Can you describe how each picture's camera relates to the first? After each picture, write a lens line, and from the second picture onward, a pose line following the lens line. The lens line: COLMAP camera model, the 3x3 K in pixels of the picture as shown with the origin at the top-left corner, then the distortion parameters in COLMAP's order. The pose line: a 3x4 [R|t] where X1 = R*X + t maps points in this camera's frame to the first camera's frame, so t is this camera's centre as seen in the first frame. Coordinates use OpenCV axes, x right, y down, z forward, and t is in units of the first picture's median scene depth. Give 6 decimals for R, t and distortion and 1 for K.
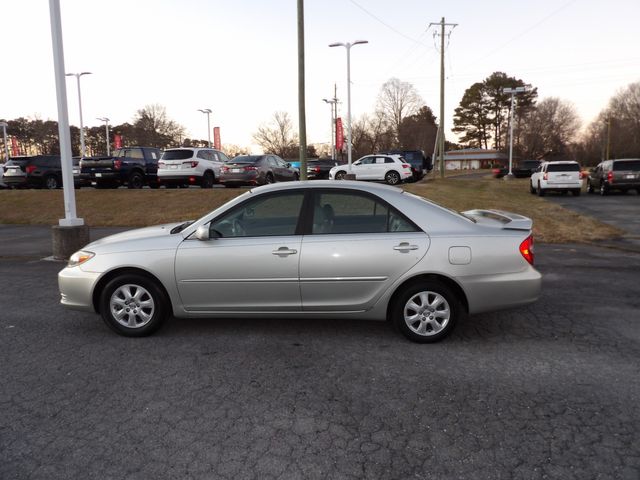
lens RADIAL K [[449.5, 0, 330.6], [0, 449.5, 237.1], [0, 0, 1]] dist [-0.016732, 0.022673]
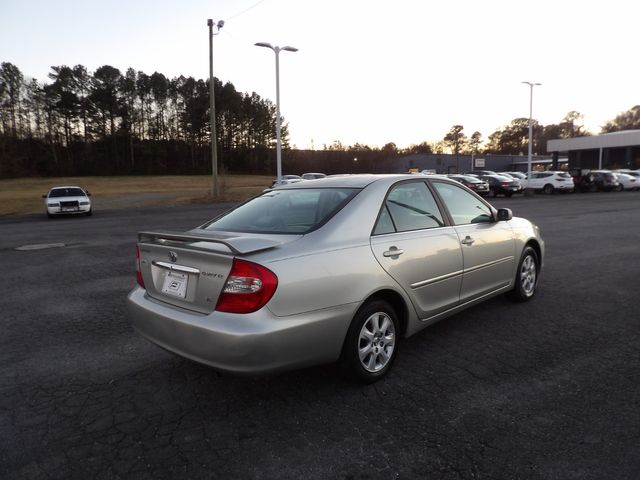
lens RADIAL K [[449.5, 0, 320.2], [0, 449.5, 238.2], [0, 0, 1]] dist [-0.016732, 0.022673]
pose [[-0.680338, 0.111655, -0.724343, 0.670834], [-0.059184, 0.976729, 0.206148, -0.174826], [0.730505, 0.183120, -0.657898, 1.468110]]
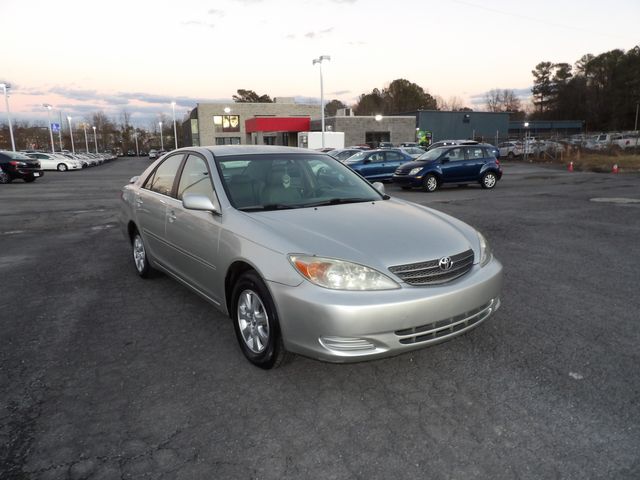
lens RADIAL K [[449.5, 0, 321.8], [0, 449.5, 238.1], [0, 0, 1]] dist [-0.016732, 0.022673]
pose [[-0.616671, -0.130917, 0.776259, -0.834329], [0.123531, 0.957766, 0.259663, -0.156358], [-0.777469, 0.256018, -0.574454, 1.395176]]
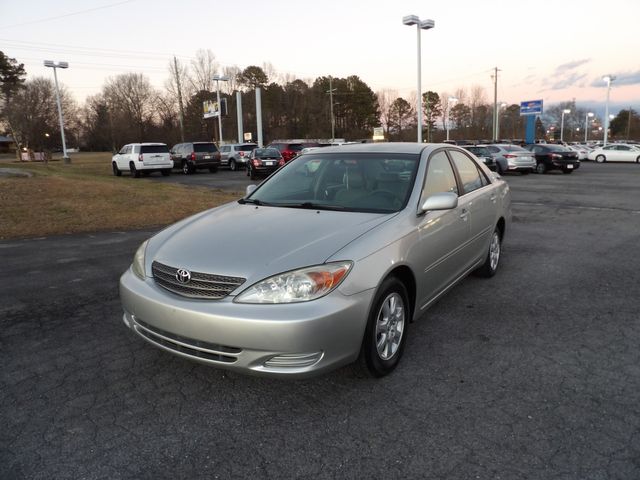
lens RADIAL K [[449.5, 0, 320.2], [0, 449.5, 234.6], [0, 0, 1]] dist [-0.016732, 0.022673]
pose [[0.525586, -0.152208, 0.837014, -0.843827], [0.131126, 0.986602, 0.097071, -0.045621], [-0.840574, 0.058735, 0.538502, 0.592217]]
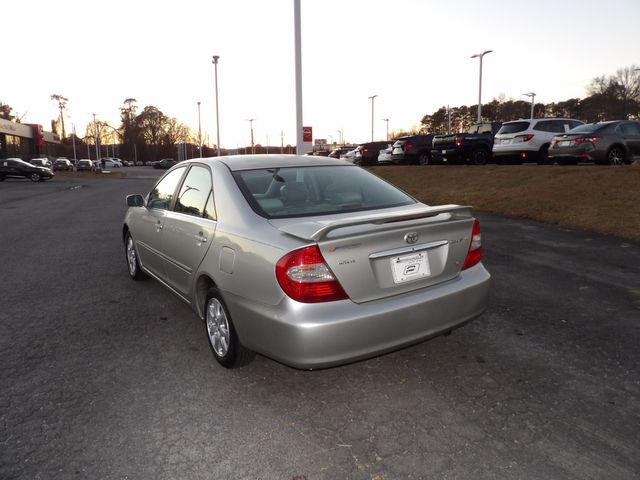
lens RADIAL K [[449.5, 0, 321.5], [0, 449.5, 240.8], [0, 0, 1]] dist [-0.016732, 0.022673]
pose [[0.581676, 0.143307, -0.800697, 0.744926], [-0.095196, 0.989587, 0.107958, -0.063979], [0.807831, 0.013426, 0.589261, 0.554615]]
